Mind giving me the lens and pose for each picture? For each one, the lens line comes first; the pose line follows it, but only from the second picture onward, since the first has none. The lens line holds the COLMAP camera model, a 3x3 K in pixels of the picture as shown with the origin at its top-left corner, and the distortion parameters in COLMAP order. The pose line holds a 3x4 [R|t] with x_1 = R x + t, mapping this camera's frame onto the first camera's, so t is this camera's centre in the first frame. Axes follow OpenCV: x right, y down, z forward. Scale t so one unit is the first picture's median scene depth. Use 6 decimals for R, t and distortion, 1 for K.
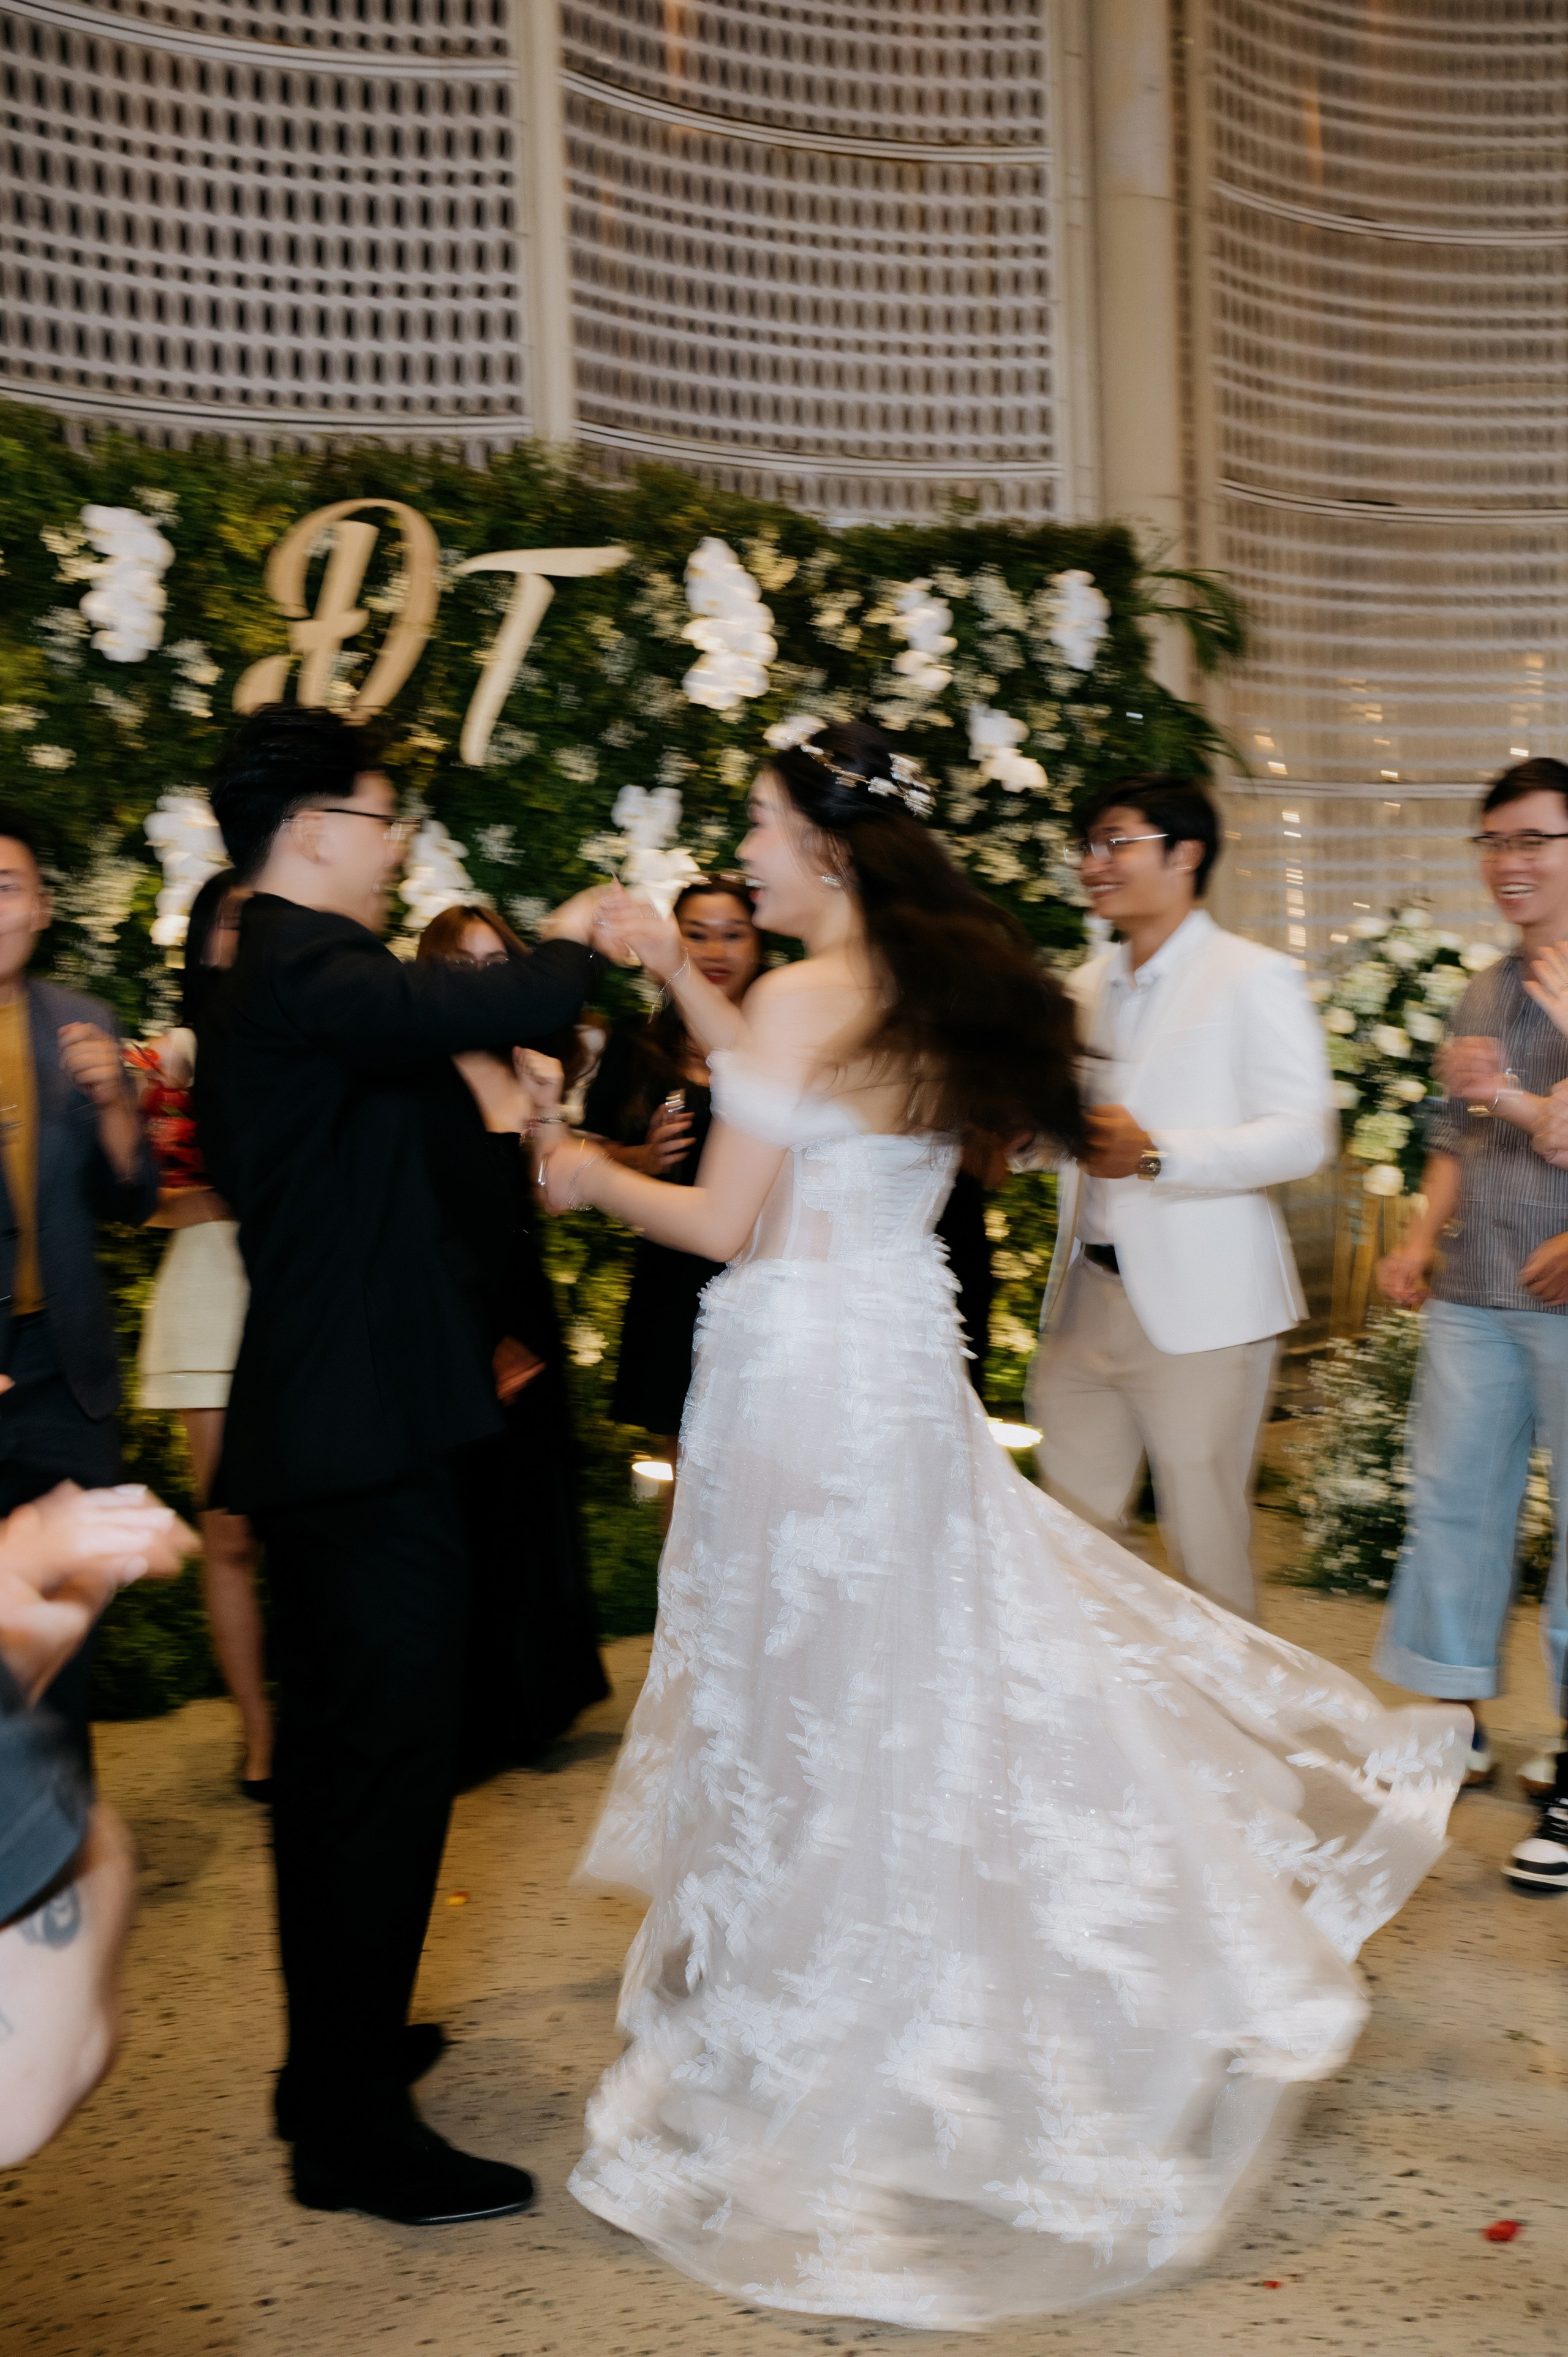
lens RADIAL K [[2255.9, 0, 769.9], [0, 2255.9, 1198.9], [0, 0, 1]] dist [-0.115143, 0.200816]
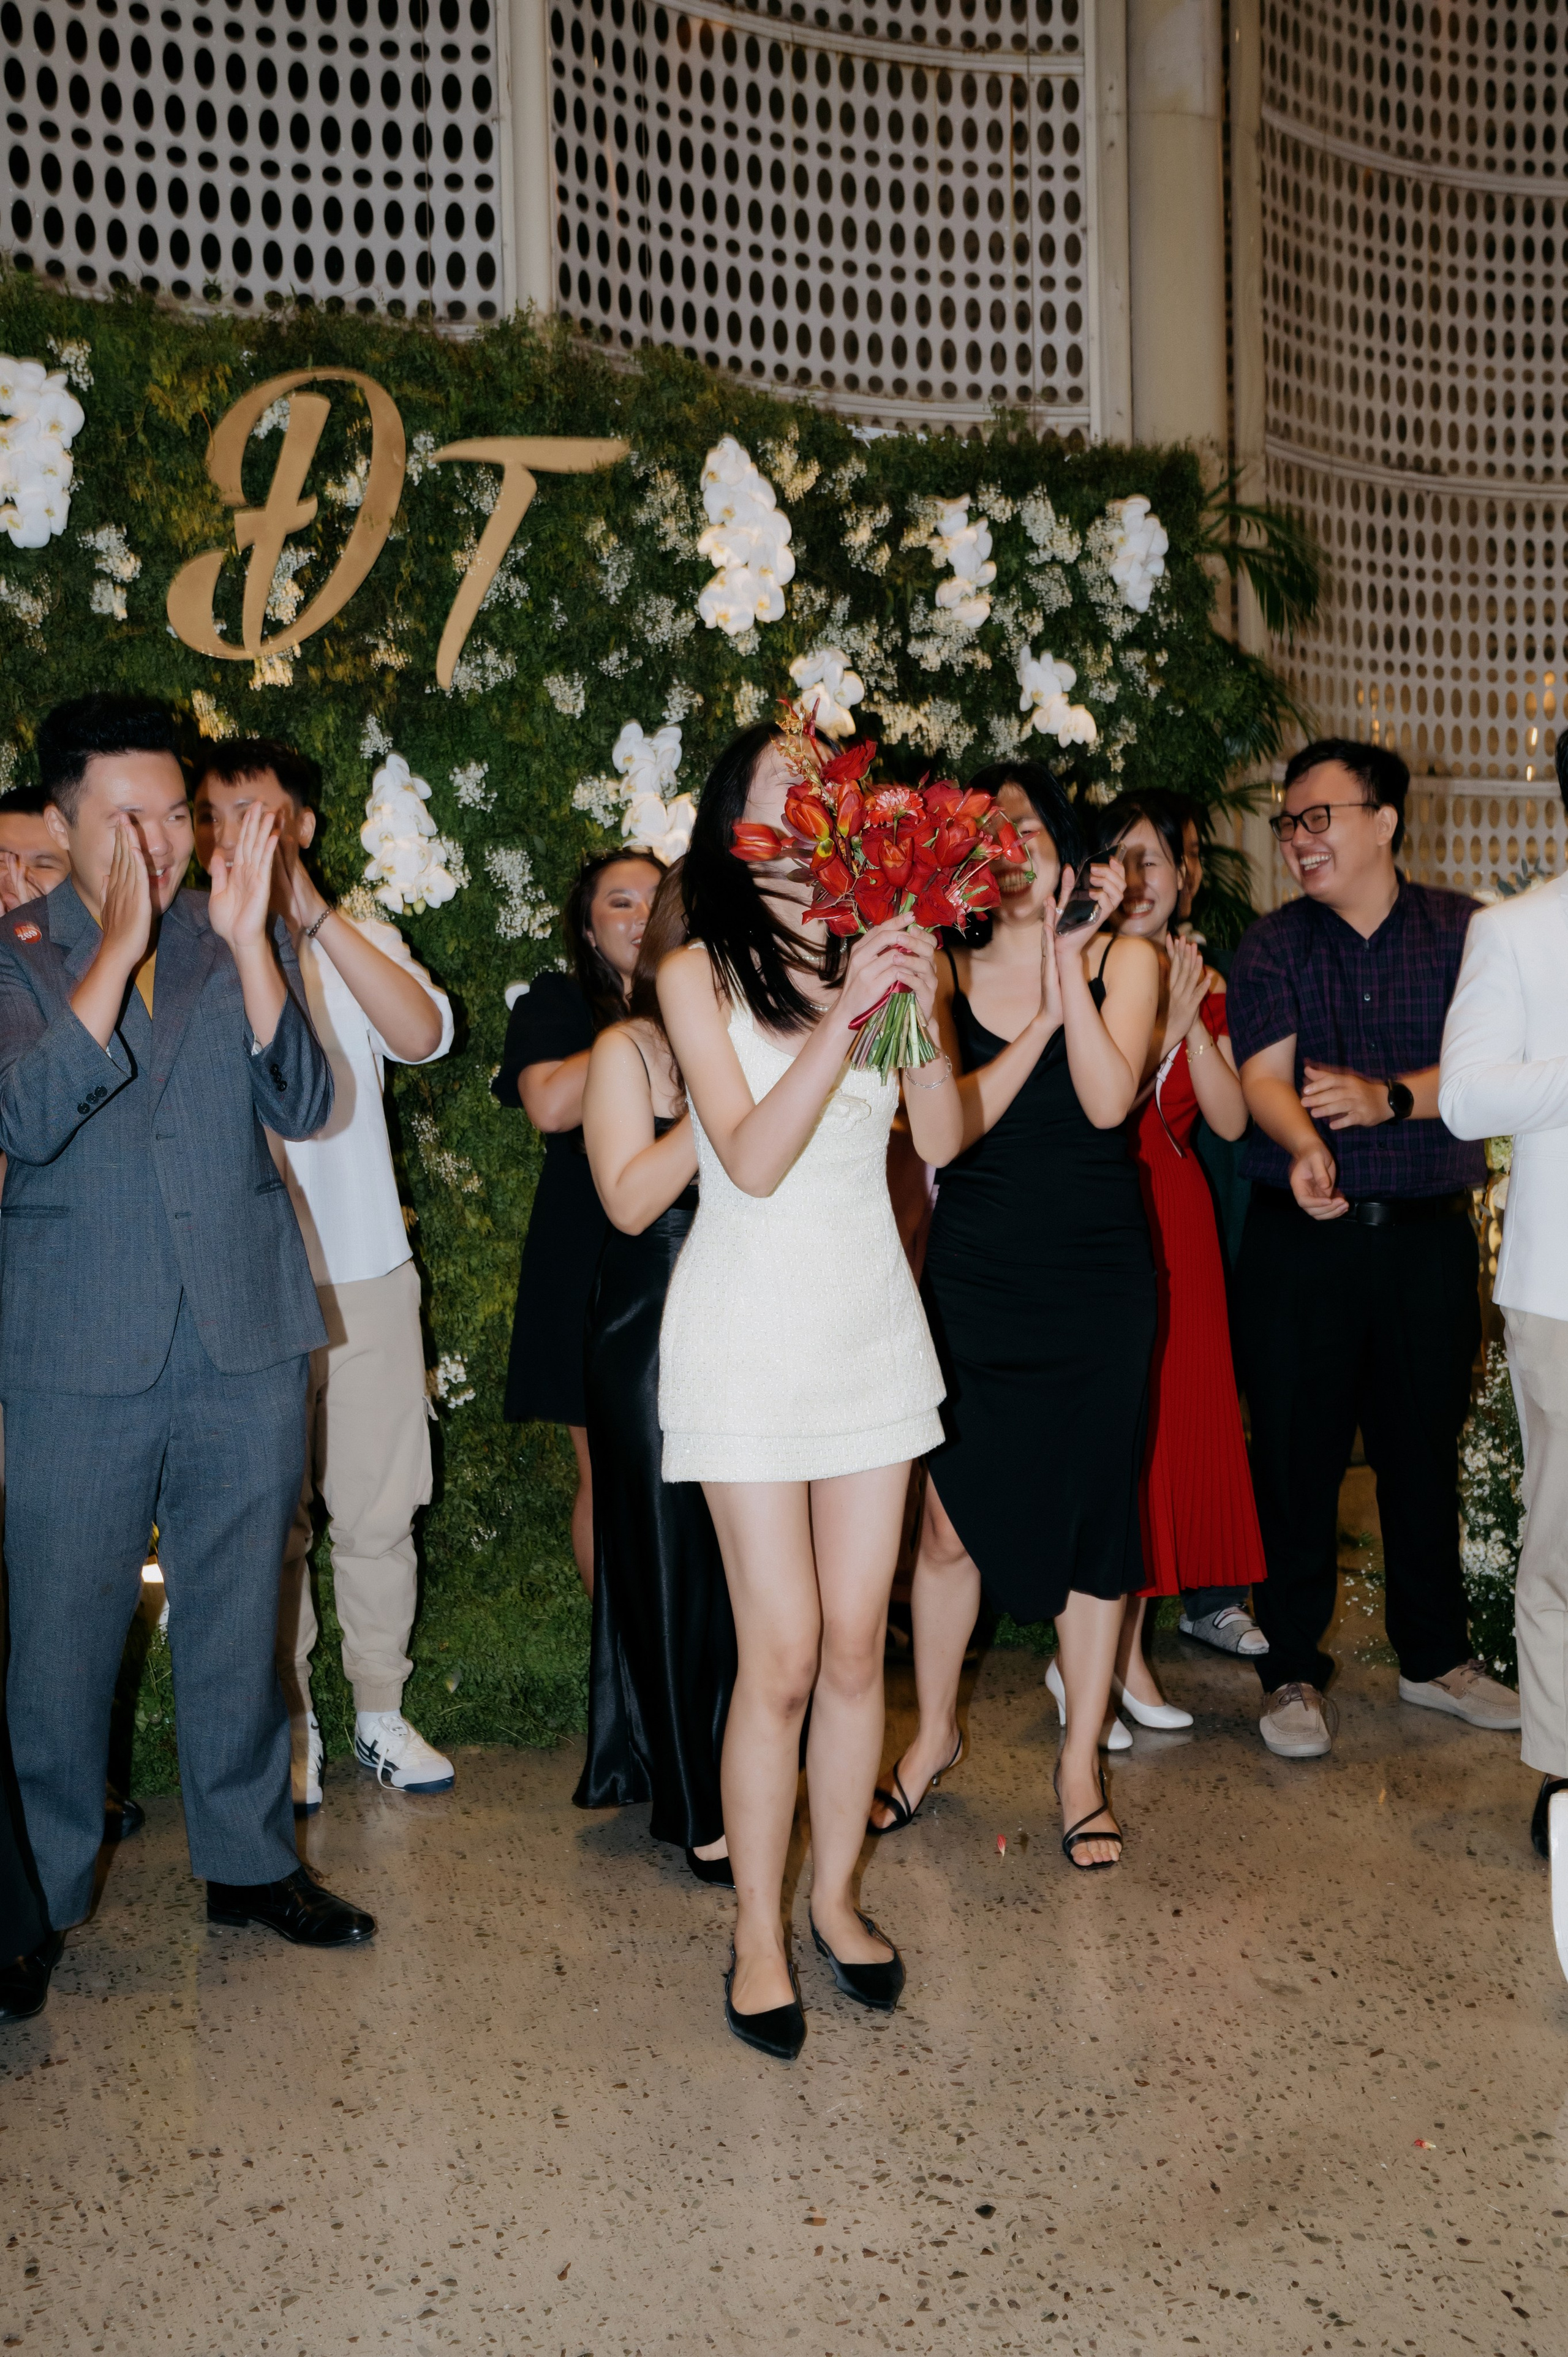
lens RADIAL K [[2255.9, 0, 769.9], [0, 2255.9, 1198.9], [0, 0, 1]] dist [-0.115143, 0.200816]
pose [[0.999384, 0.013905, 0.032231, -0.034195], [-0.013319, 0.999744, -0.018303, 0.012370], [-0.032477, 0.017863, 0.999313, 0.155970]]
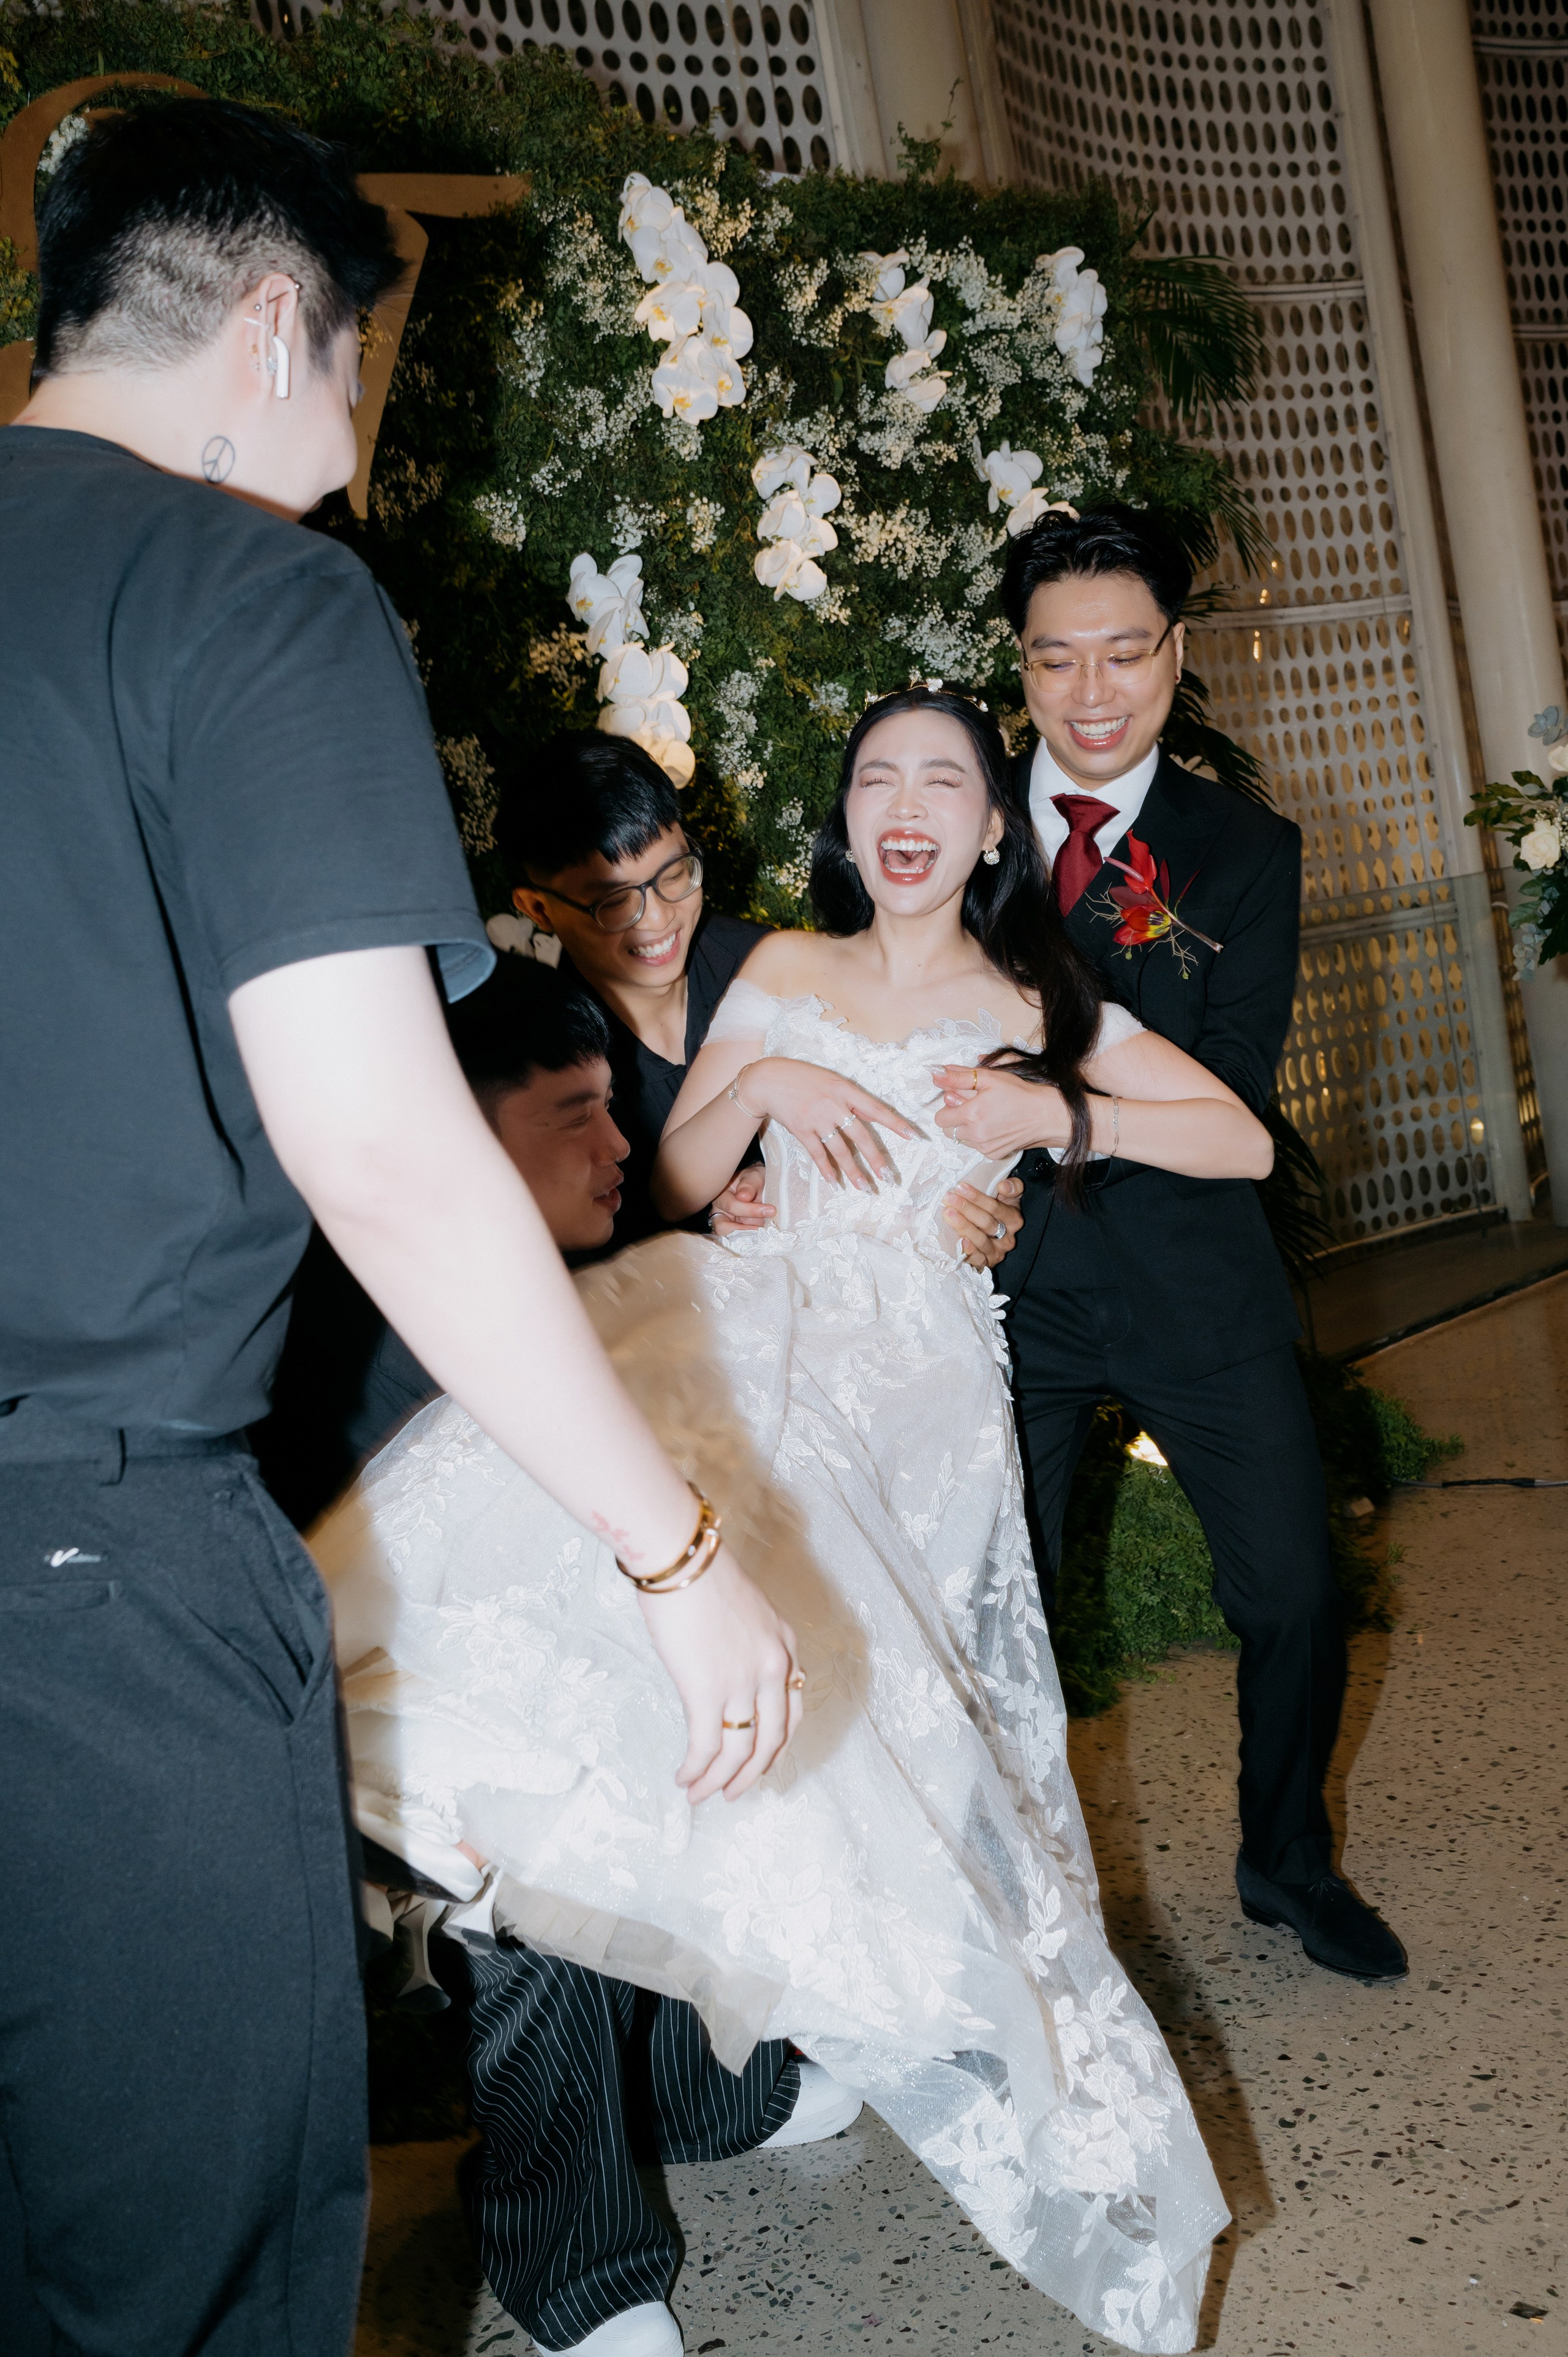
lens RADIAL K [[2255.9, 0, 769.9], [0, 2255.9, 1198.9], [0, 0, 1]] dist [-0.115143, 0.200816]
pose [[0.953751, -0.150889, 0.259982, -0.210529], [0.155212, 0.987873, 0.003945, 0.004106], [-0.257424, 0.036590, 0.965605, 0.390406]]
